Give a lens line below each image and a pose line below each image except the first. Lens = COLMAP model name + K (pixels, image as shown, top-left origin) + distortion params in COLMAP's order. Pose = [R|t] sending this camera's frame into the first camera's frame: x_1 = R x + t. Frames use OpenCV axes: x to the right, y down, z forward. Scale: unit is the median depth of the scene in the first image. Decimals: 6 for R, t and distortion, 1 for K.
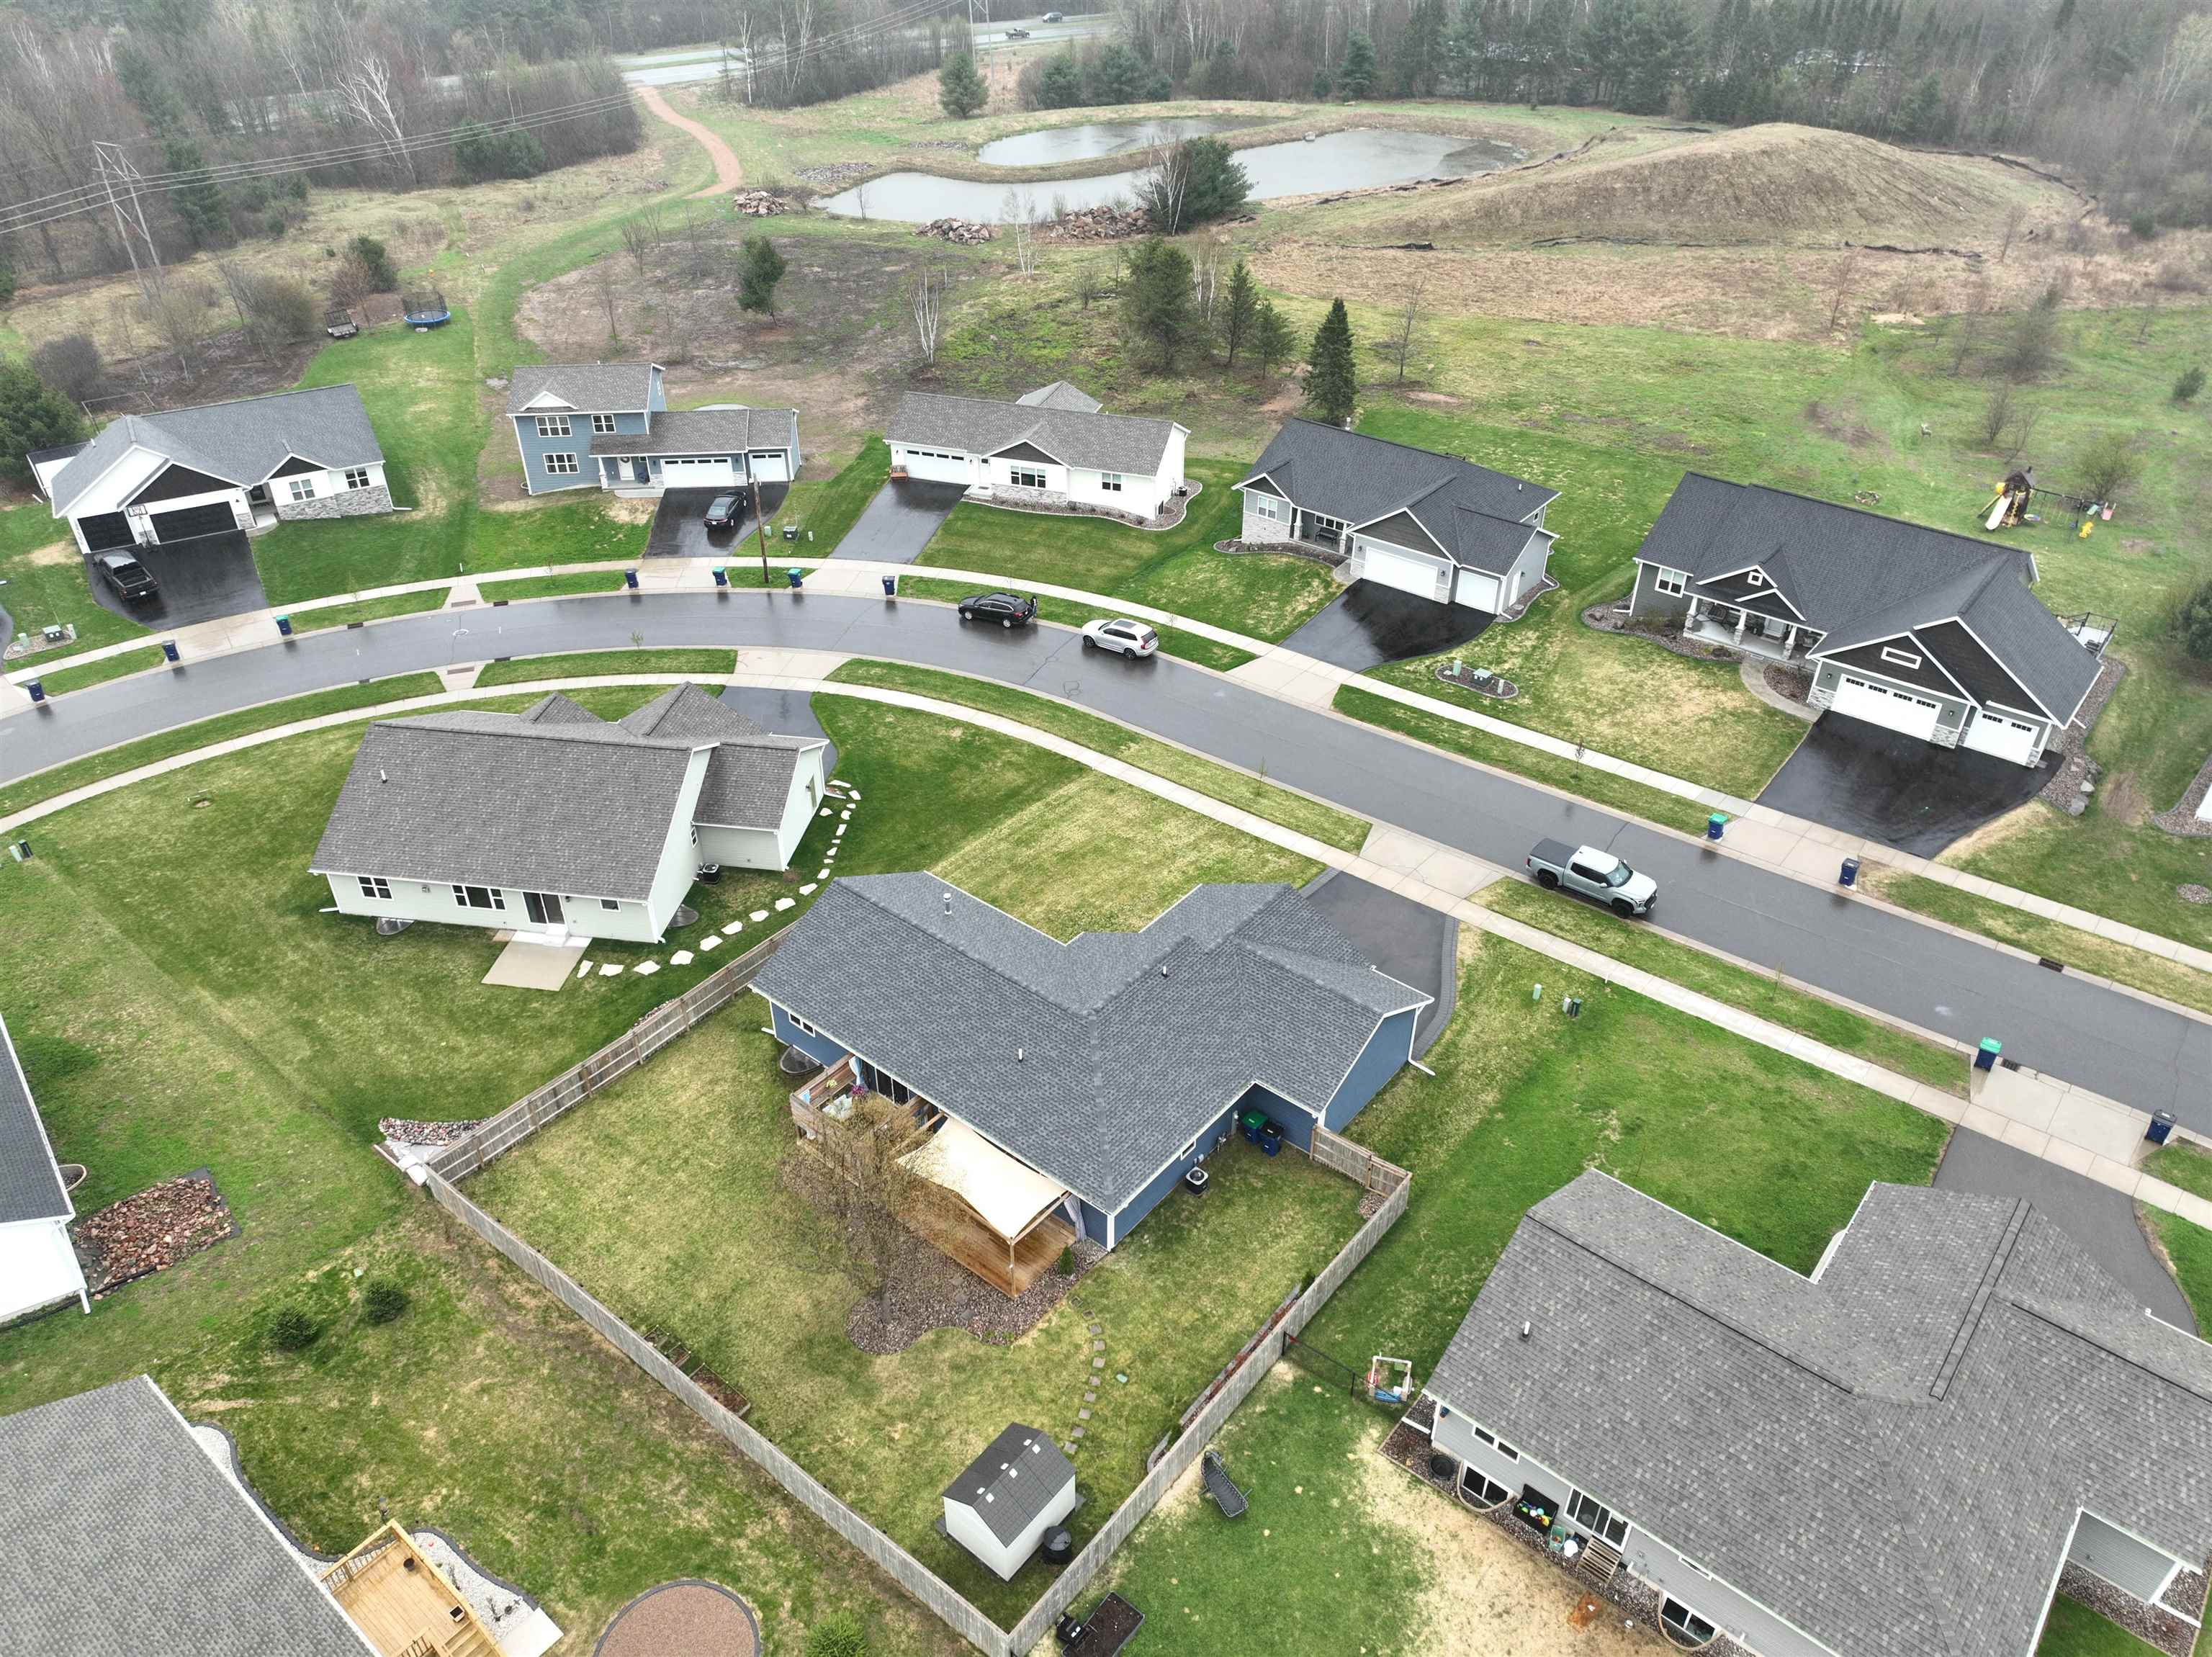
lens RADIAL K [[1553.6, 0, 1104.5], [0, 1553.6, 826.3], [0, 0, 1]] dist [-0.000900, 0.014968]
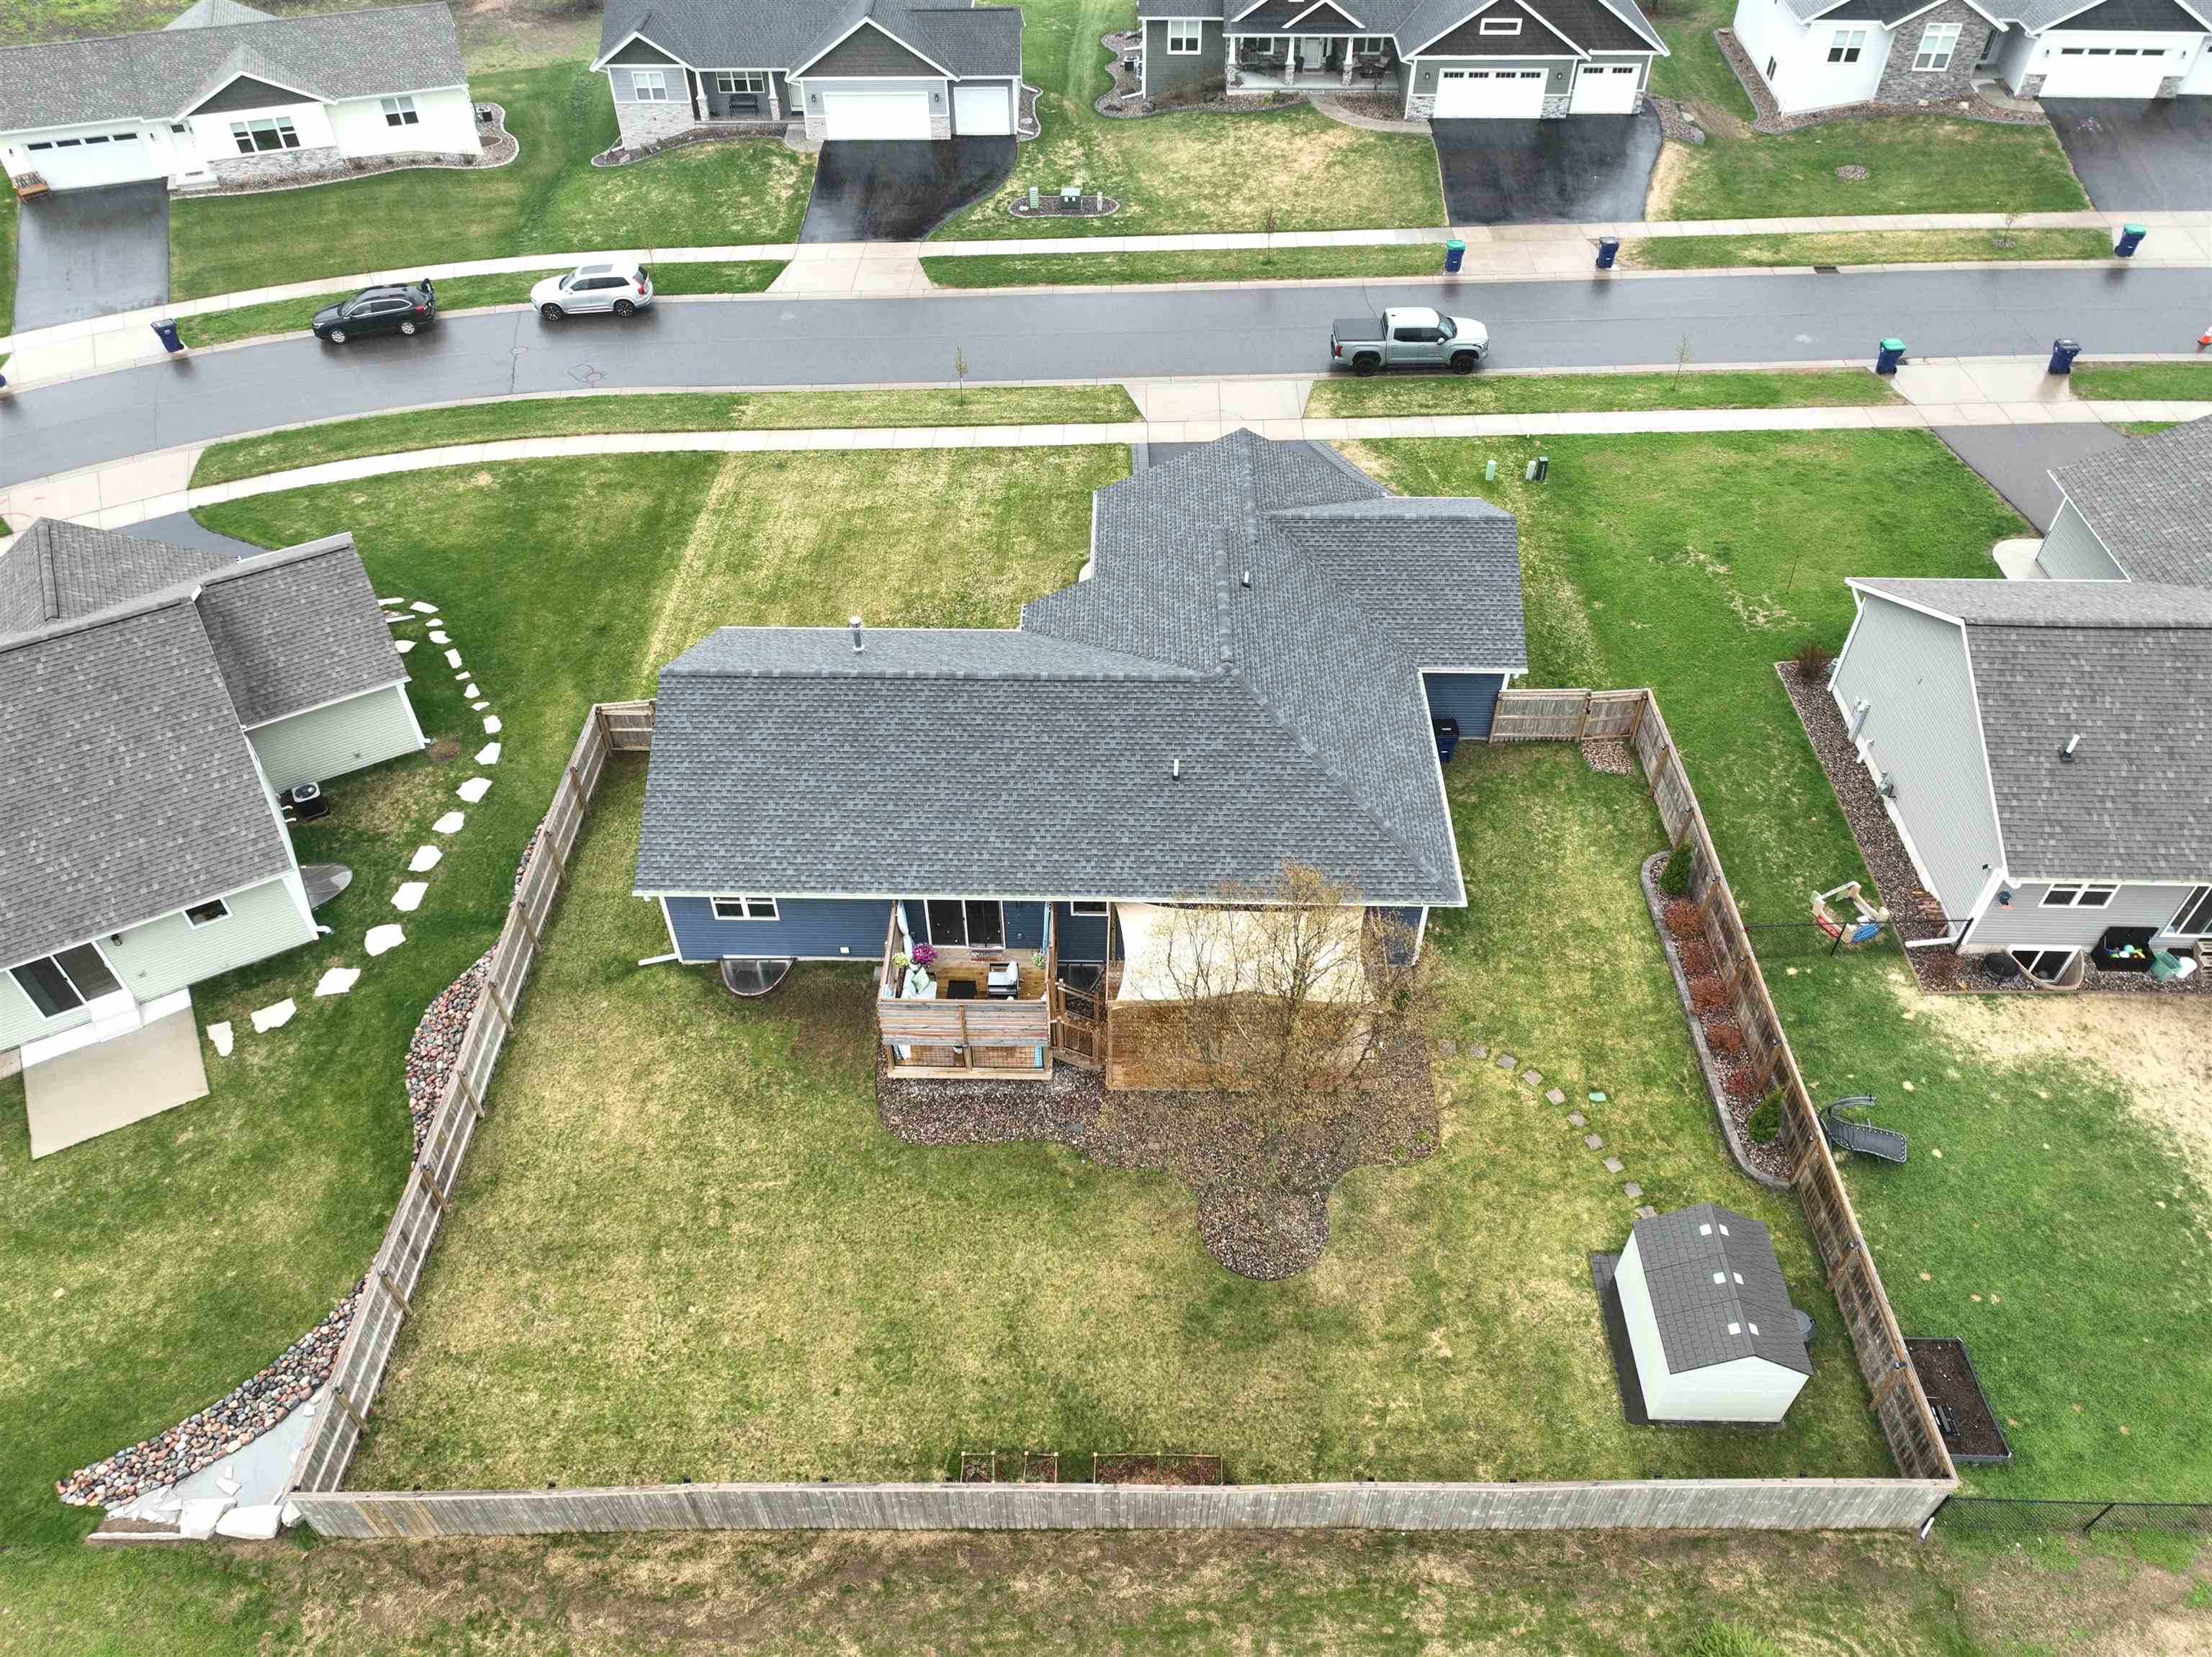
lens RADIAL K [[1553.6, 0, 1104.5], [0, 1553.6, 826.3], [0, 0, 1]] dist [-0.000900, 0.014968]
pose [[0.786583, -0.433873, 0.439365, -0.271799], [0.356455, 0.900061, 0.250659, -0.000409], [-0.504209, -0.040550, 0.862629, 0.348959]]
